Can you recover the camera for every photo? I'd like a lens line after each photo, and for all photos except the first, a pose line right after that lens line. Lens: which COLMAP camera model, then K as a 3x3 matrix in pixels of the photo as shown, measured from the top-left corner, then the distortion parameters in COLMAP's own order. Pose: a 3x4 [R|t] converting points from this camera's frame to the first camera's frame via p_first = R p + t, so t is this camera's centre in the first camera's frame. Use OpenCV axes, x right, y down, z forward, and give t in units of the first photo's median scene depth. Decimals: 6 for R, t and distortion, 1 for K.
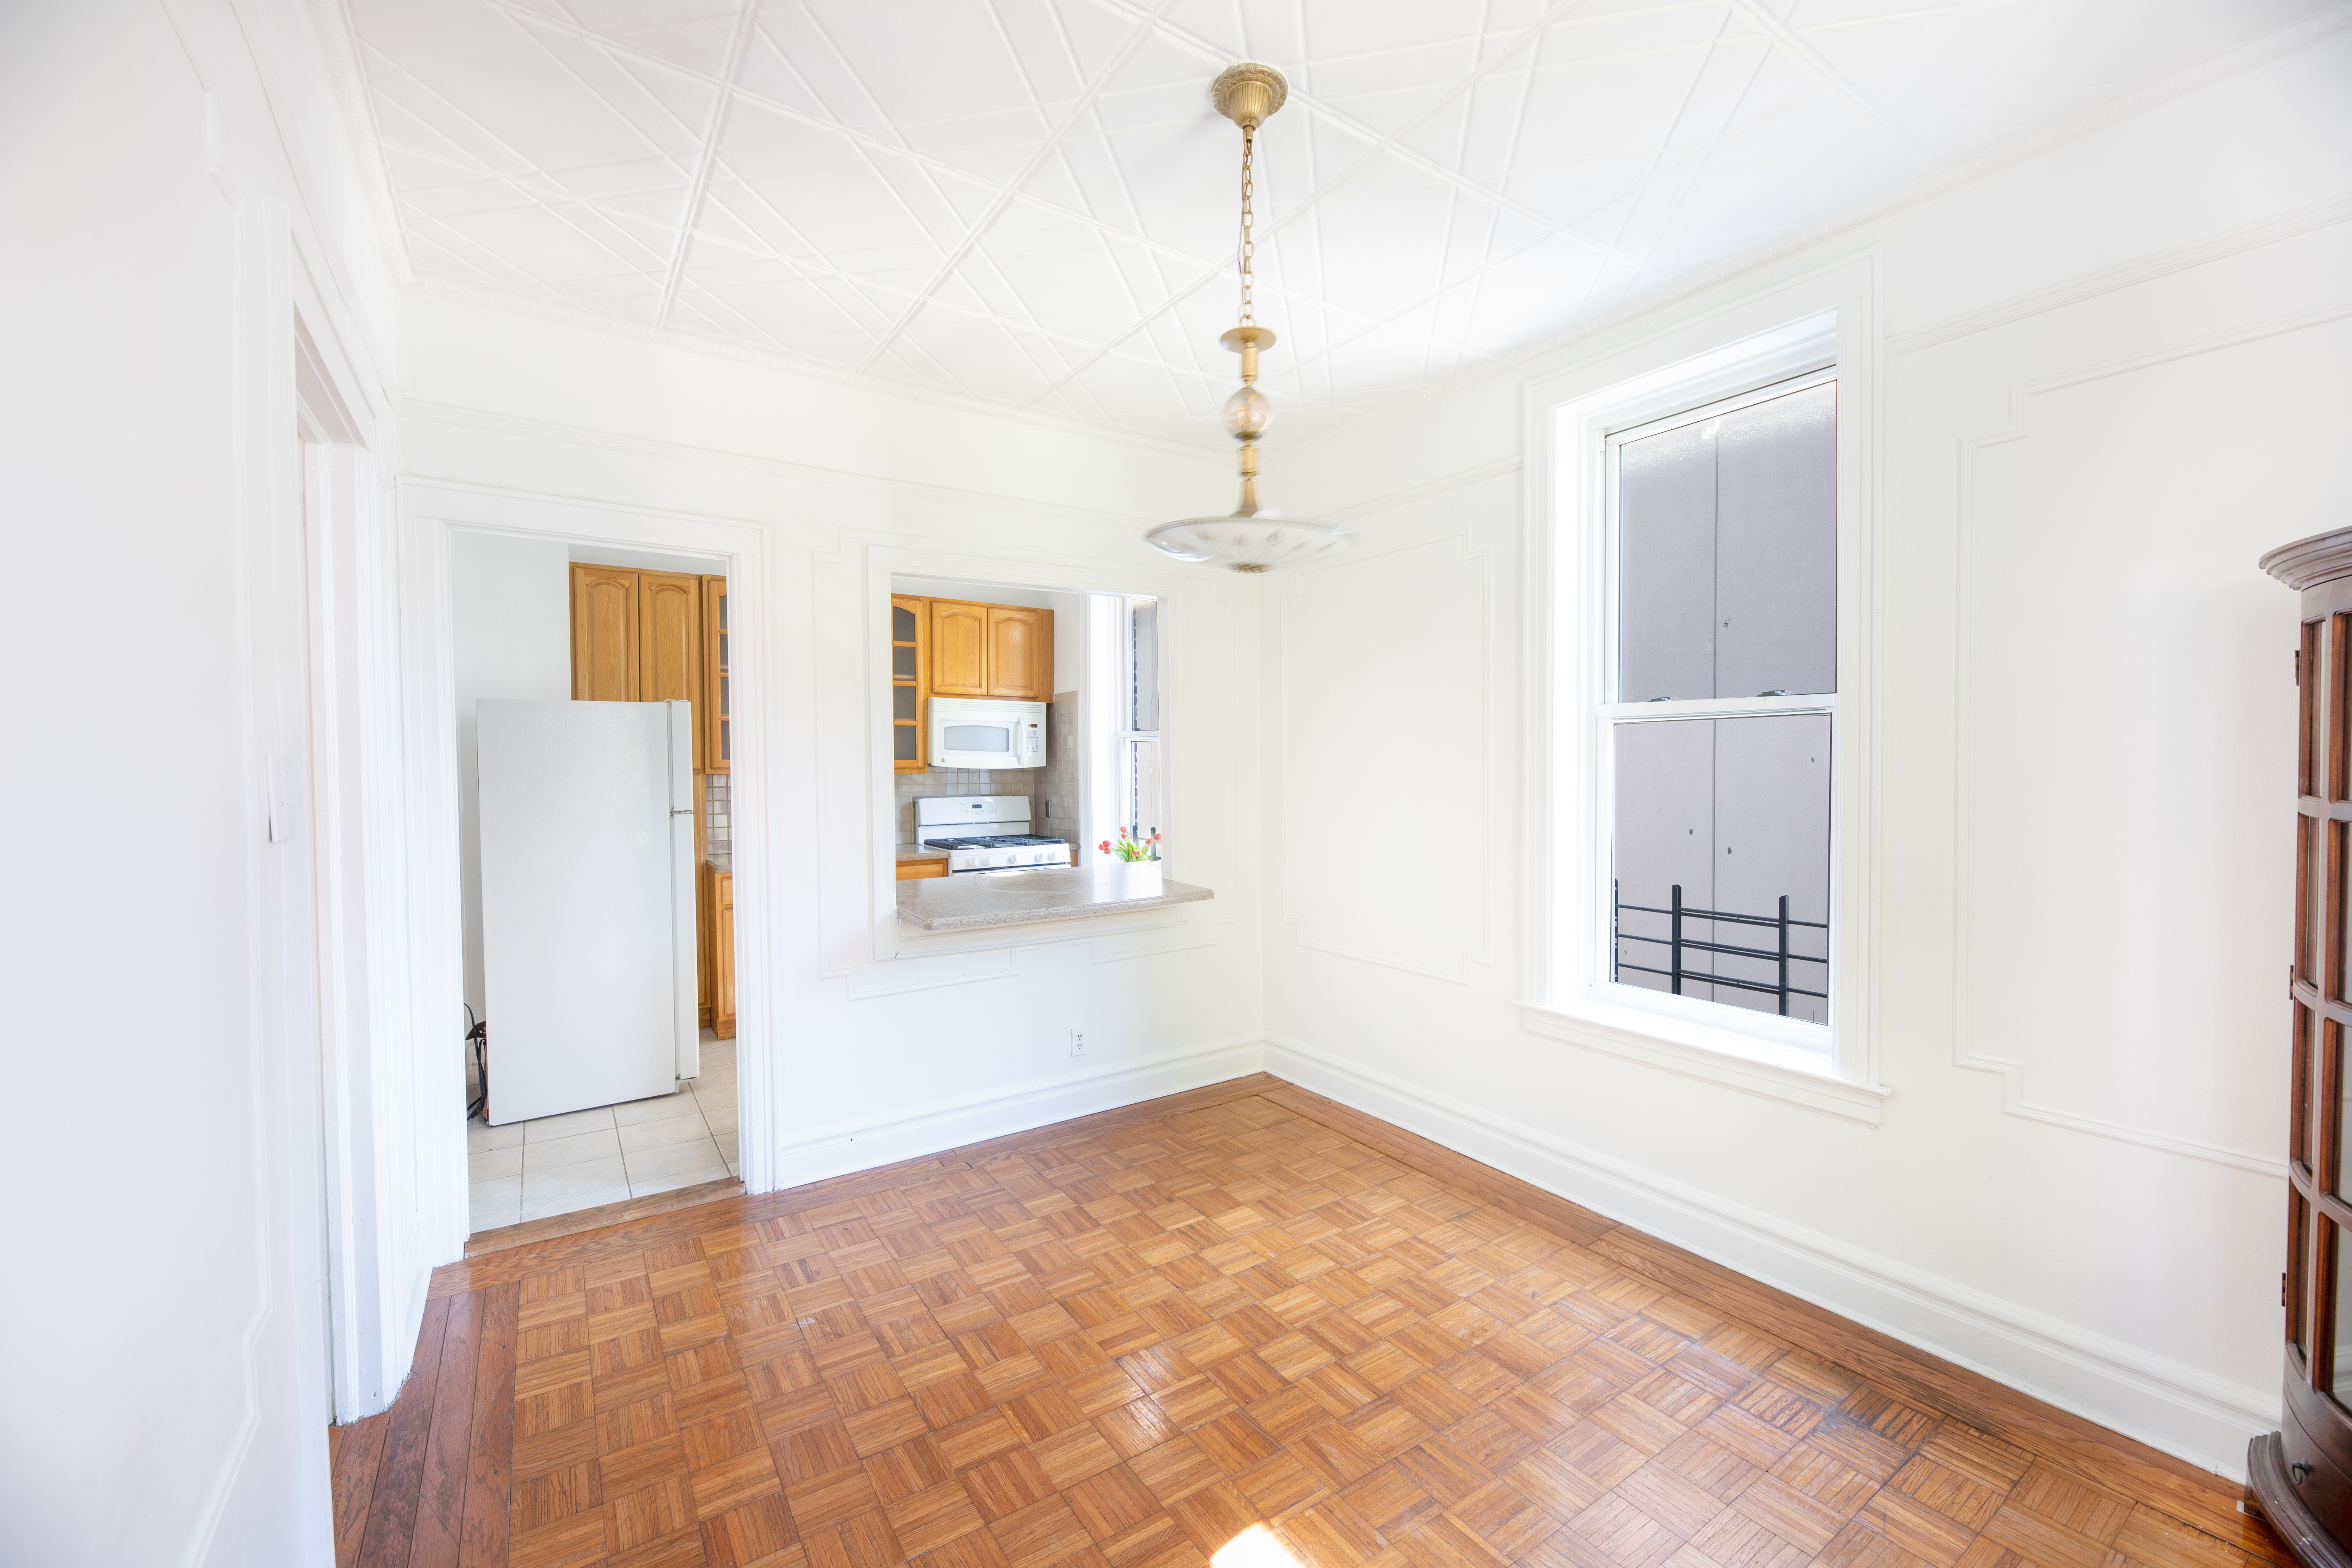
lens RADIAL K [[968.3, 0, 1174.5], [0, 968.3, 780.6], [0, 0, 1]] dist [-0.003047, 0.000015]
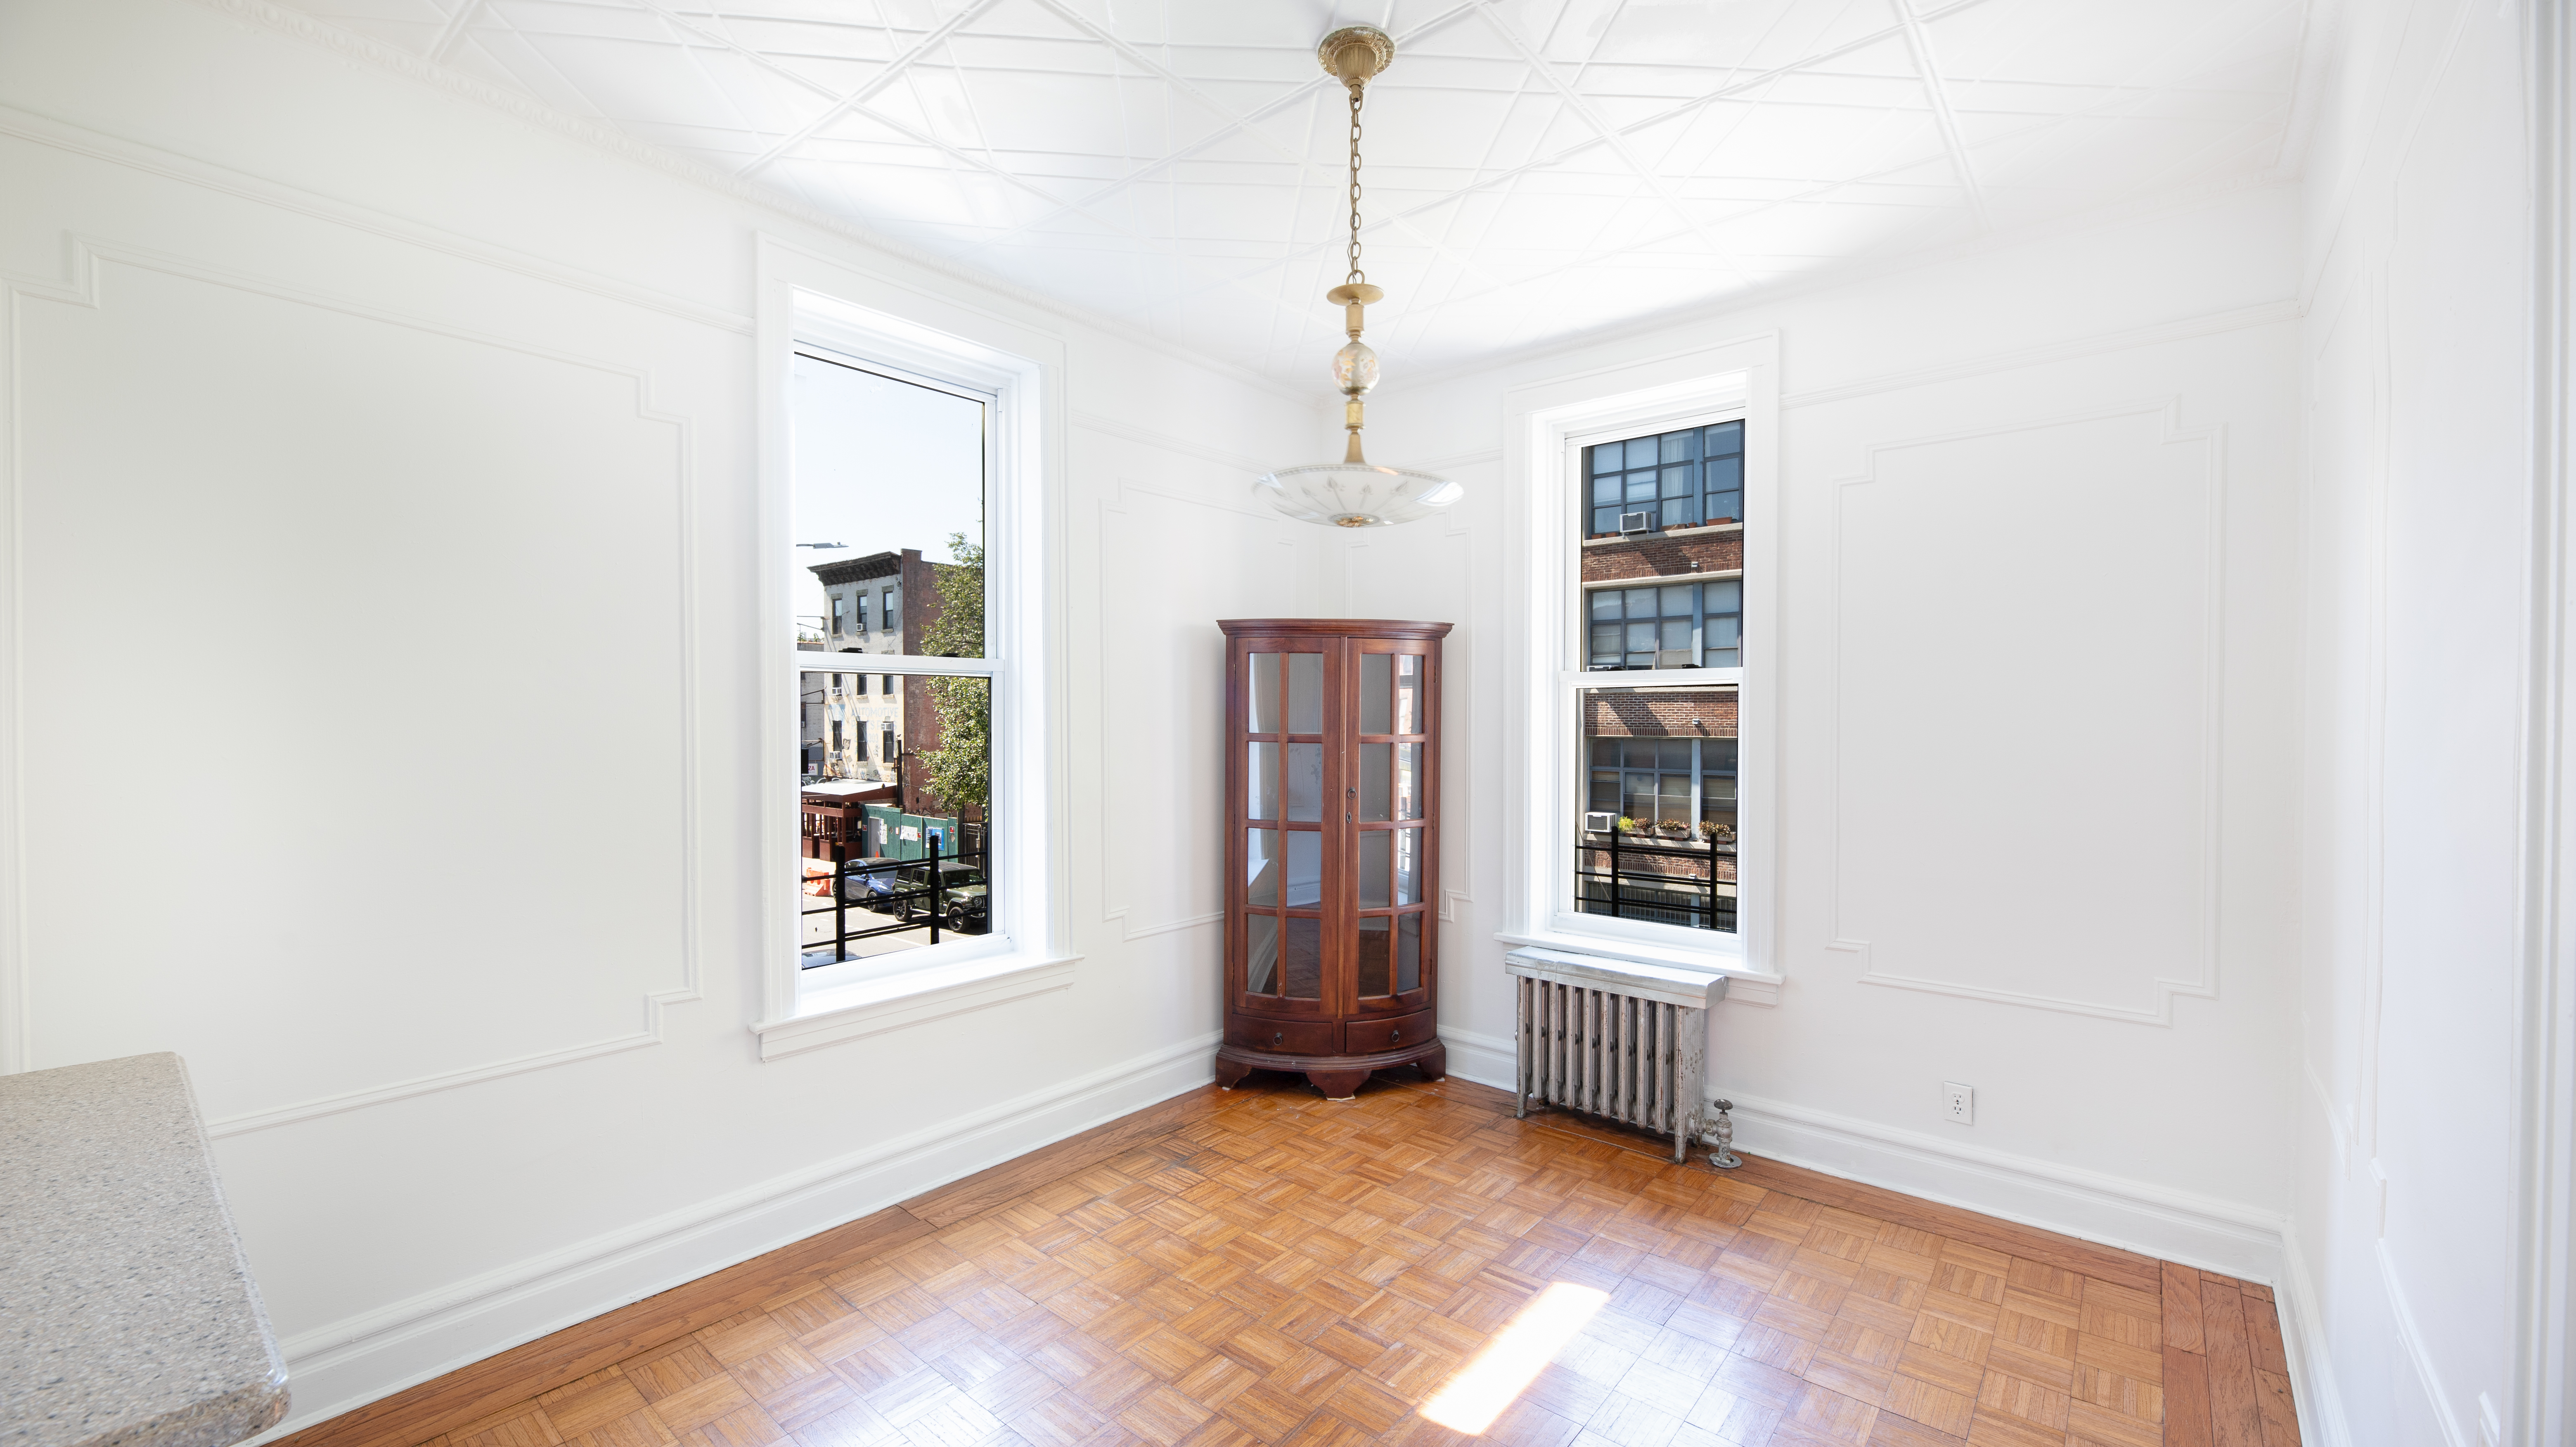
lens RADIAL K [[1046.0, 0, 1283.8], [0, 1046.0, 724.4], [0, 0, 1]] dist [0.001954, -0.000069]
pose [[-0.282506, -0.009601, 0.959218, -1.002216], [0.018101, 0.999719, 0.015337, -0.033788], [-0.959095, 0.021696, -0.282252, 1.468147]]
